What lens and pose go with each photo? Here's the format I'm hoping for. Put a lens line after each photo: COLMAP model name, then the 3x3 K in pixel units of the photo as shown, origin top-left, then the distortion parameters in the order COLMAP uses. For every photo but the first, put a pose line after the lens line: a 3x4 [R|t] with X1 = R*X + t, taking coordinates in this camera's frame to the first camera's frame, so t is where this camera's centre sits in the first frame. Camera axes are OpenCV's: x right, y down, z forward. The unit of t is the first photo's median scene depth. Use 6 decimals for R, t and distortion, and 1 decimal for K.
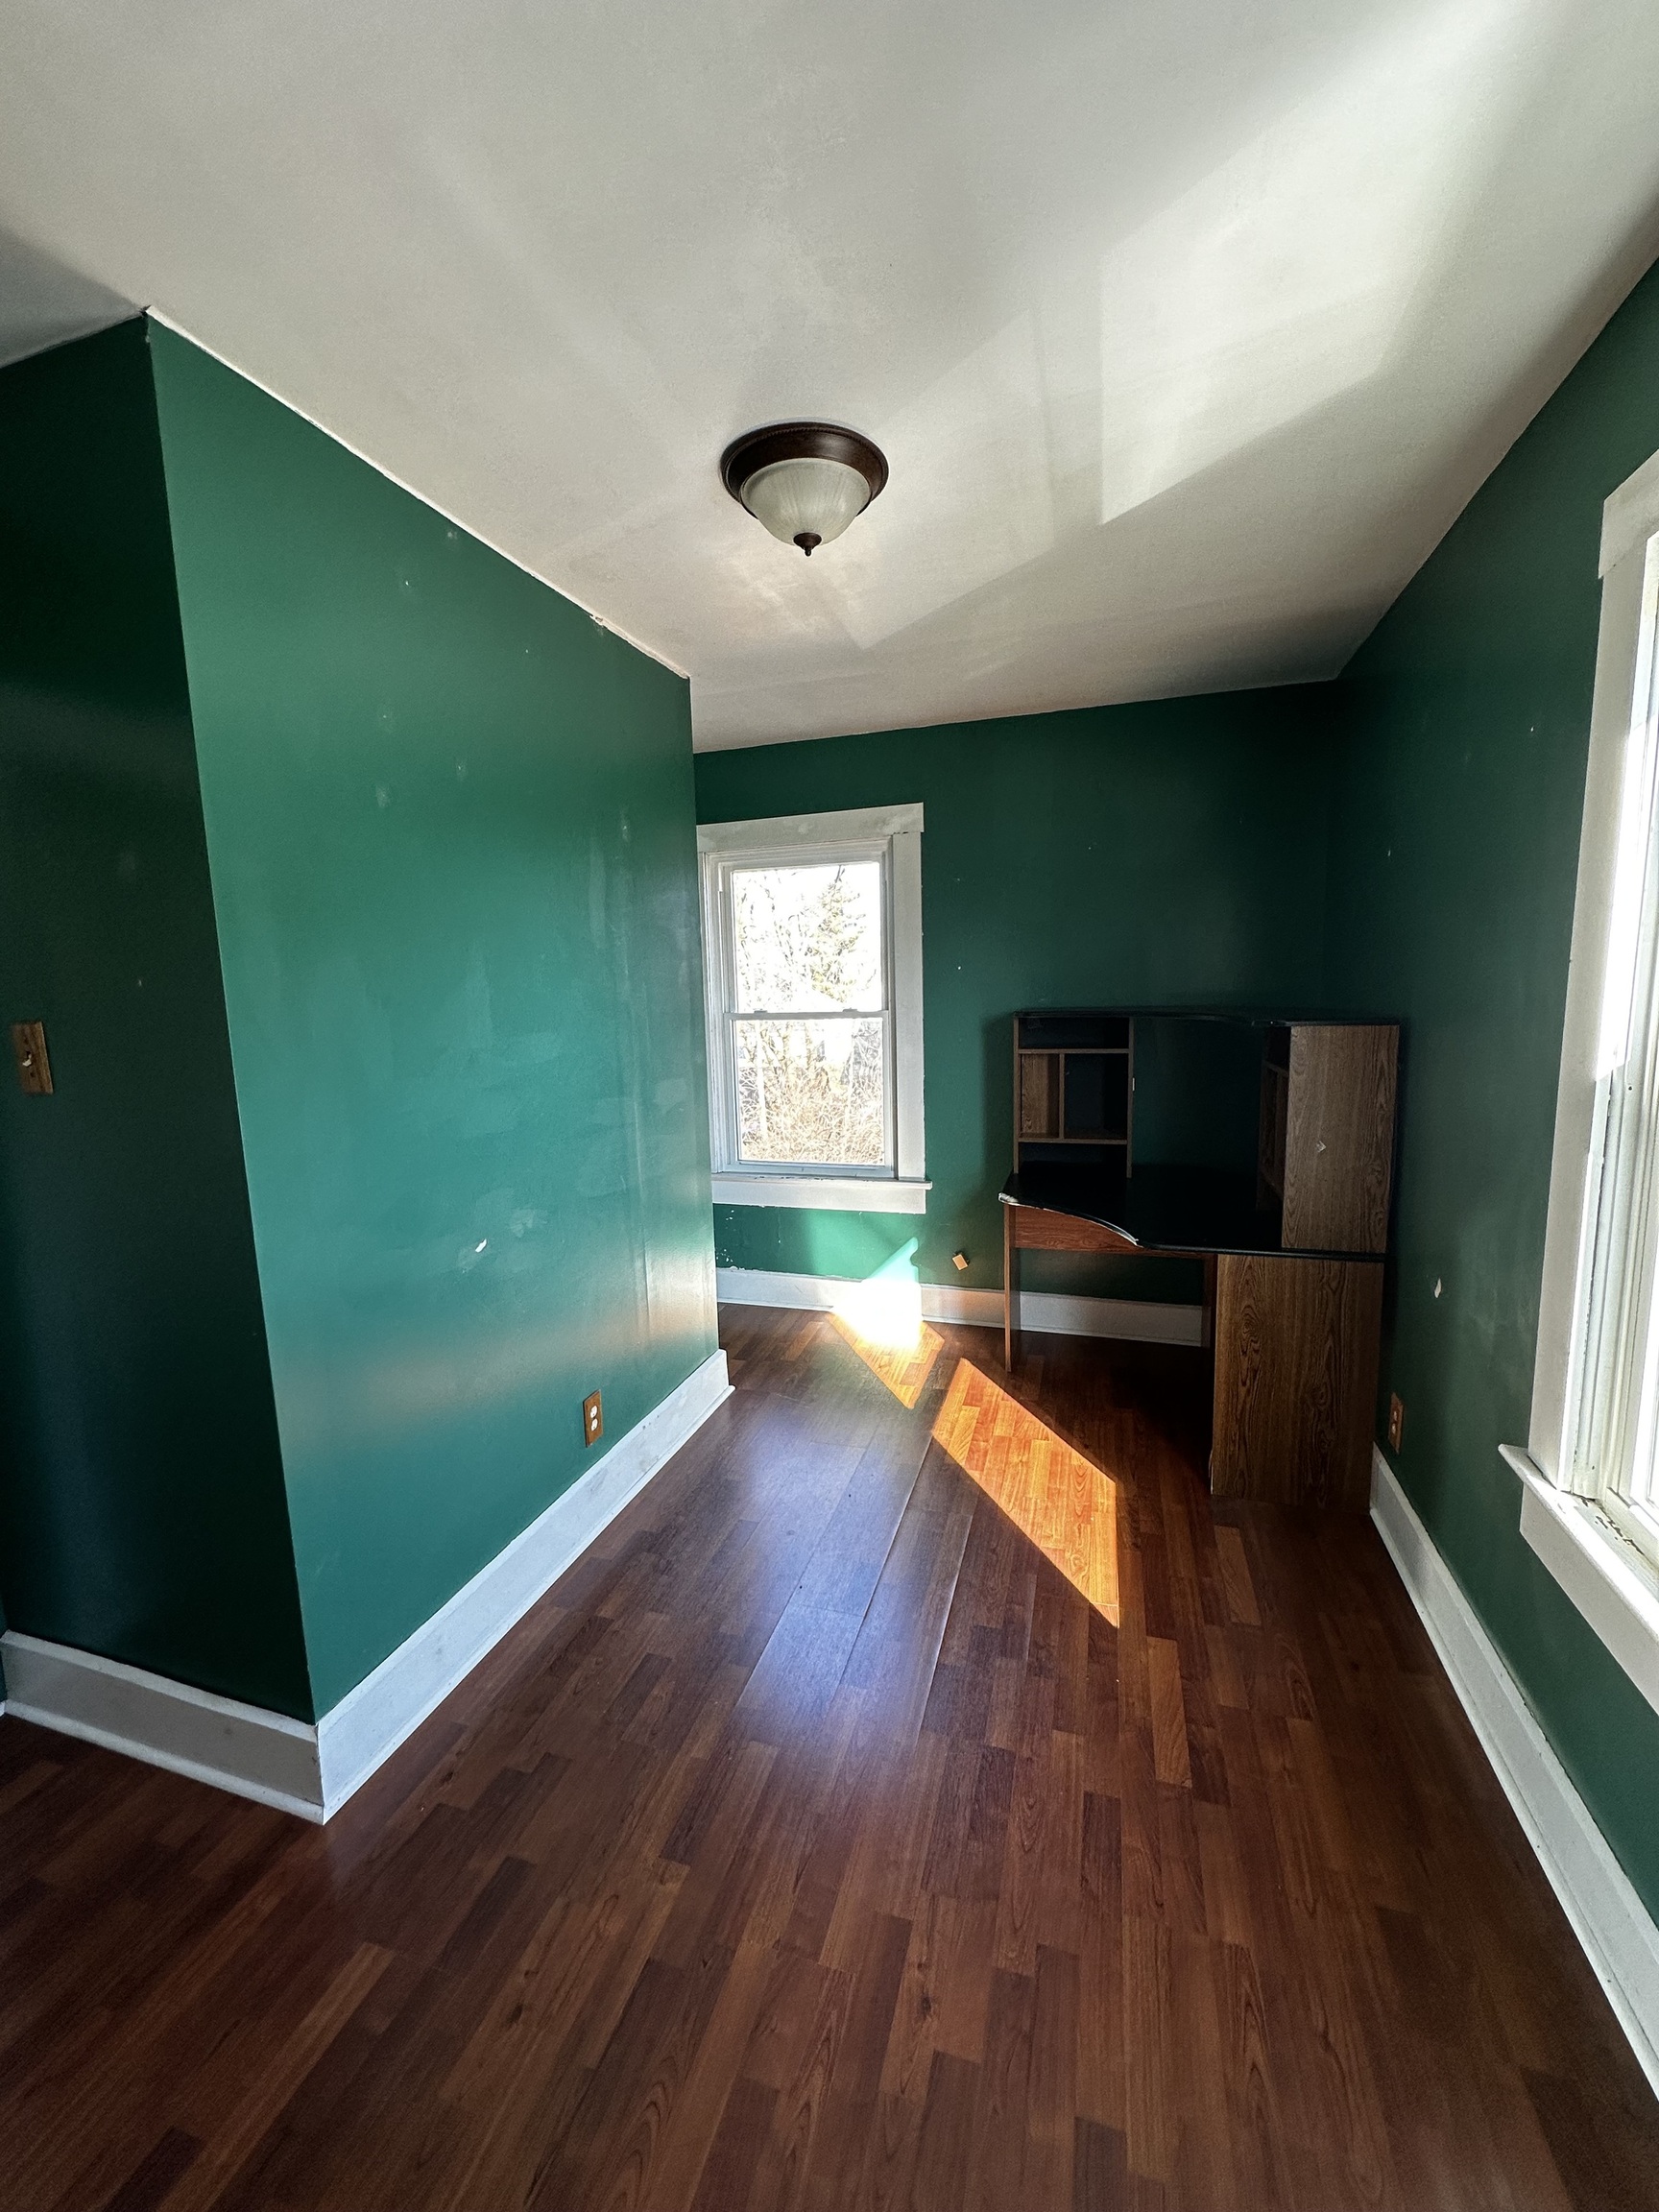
lens RADIAL K [[882.0, 0, 826.6], [0, 882.0, 1106.0], [0, 0, 1]] dist [-0.003048, 0.000402]
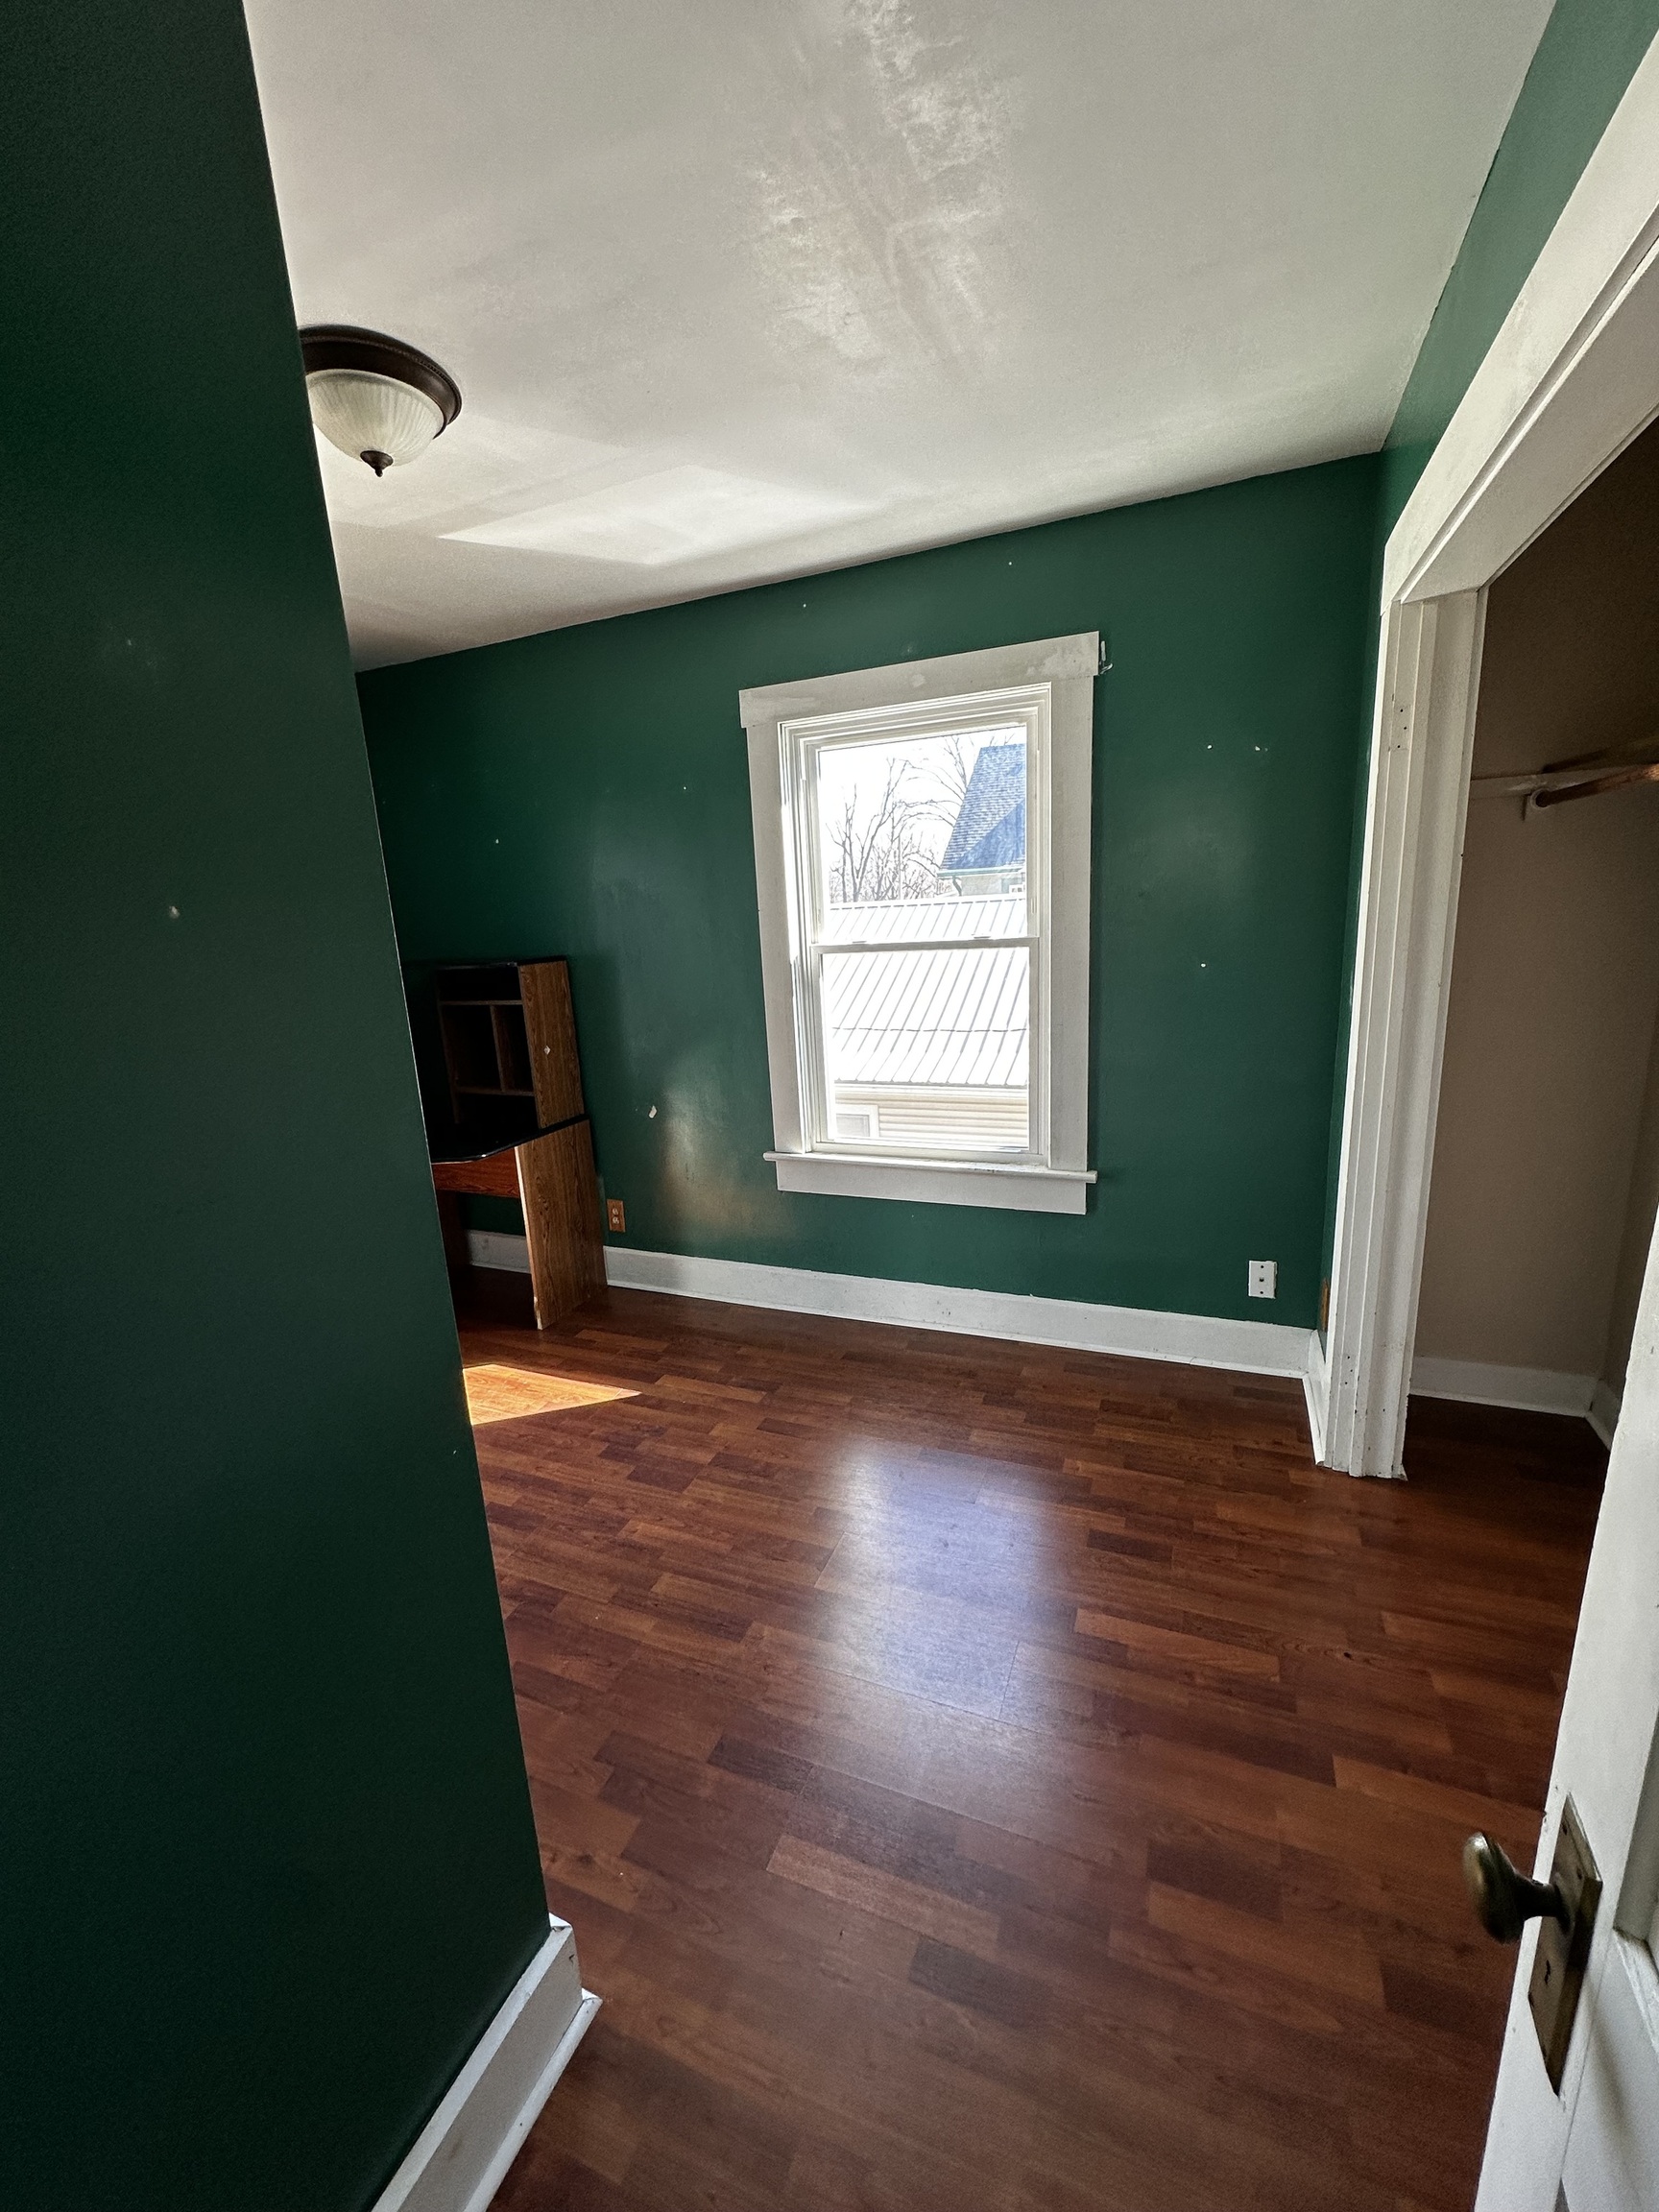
lens RADIAL K [[882.0, 0, 827.5], [0, 882.0, 1108.3], [0, 0, 1]] dist [-0.003048, 0.000402]
pose [[0.102120, -0.207127, 0.972970, -1.053334], [0.190423, 0.964066, 0.185246, -0.053612], [-0.976376, 0.166358, 0.137892, 0.514451]]
